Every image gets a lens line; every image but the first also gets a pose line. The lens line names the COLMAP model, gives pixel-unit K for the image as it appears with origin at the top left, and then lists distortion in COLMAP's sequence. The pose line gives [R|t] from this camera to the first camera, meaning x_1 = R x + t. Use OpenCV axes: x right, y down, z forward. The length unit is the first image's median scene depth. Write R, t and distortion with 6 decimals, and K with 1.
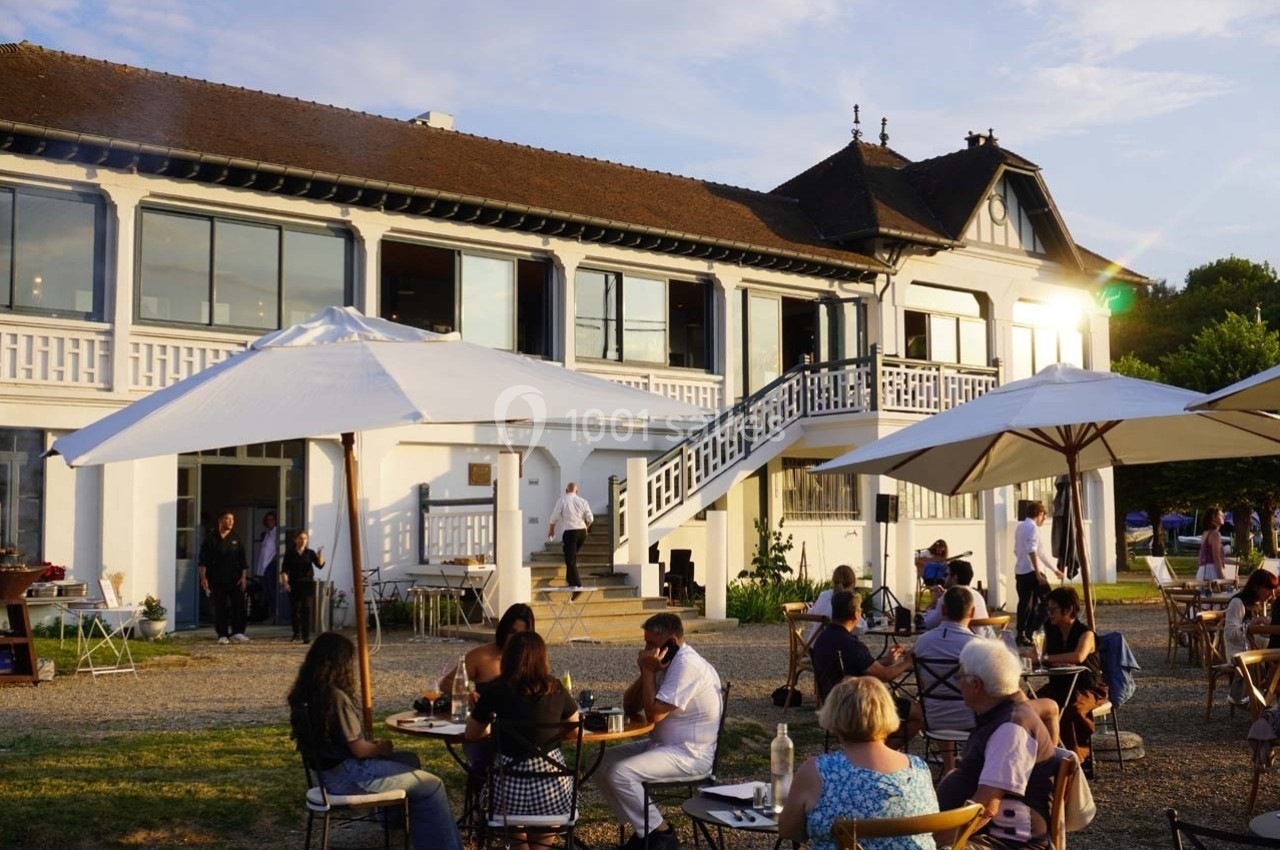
lens RADIAL K [[1490.0, 0, 641.6], [0, 1490.0, 425.7], [0, 0, 1]] dist [0.024299, 0.000000]
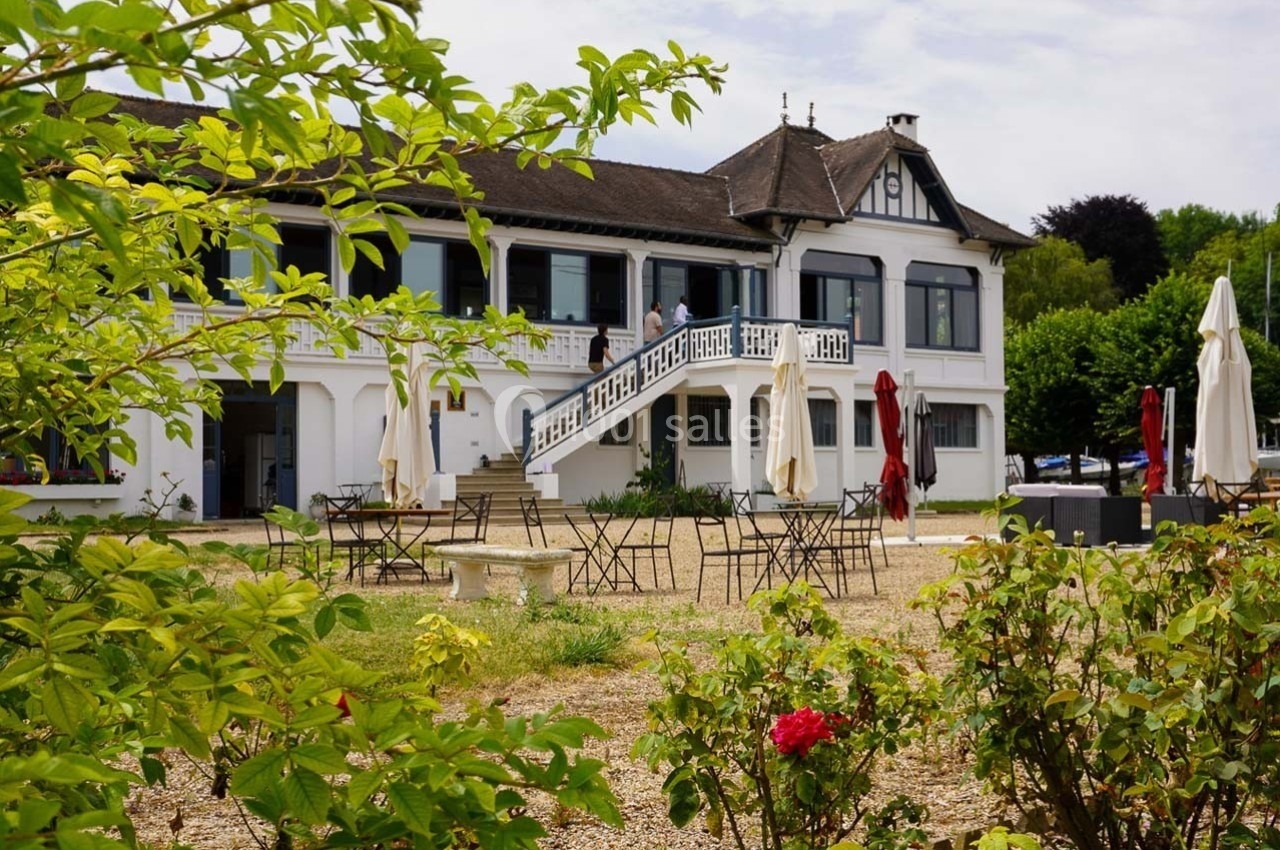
lens RADIAL K [[1665.6, 0, 639.8], [0, 1665.6, 426.0], [0, 0, 1]] dist [0.002872, 0.000000]
pose [[0.997474, -0.001474, -0.071016, 0.169169], [0.004020, 0.999354, 0.035716, -0.003360], [0.070917, -0.035911, 0.996836, -0.426881]]
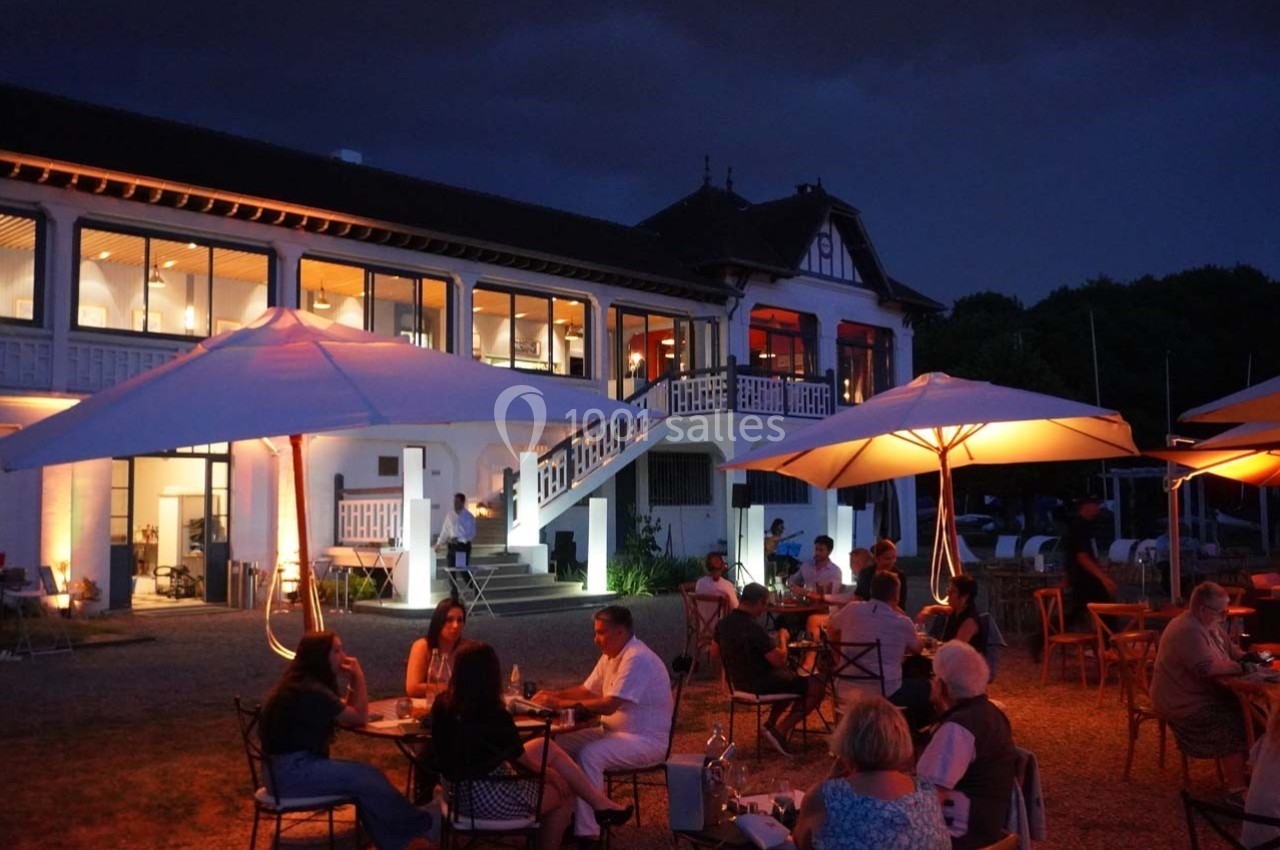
lens RADIAL K [[1223.6, 0, 646.8], [0, 1223.6, 428.7], [0, 0, 1]] dist [0.000611, 0.000000]
pose [[0.993817, 0.005229, 0.110906, -0.015360], [-0.005797, 0.999972, 0.004799, -0.001542], [-0.110878, -0.005413, 0.993819, 0.047249]]
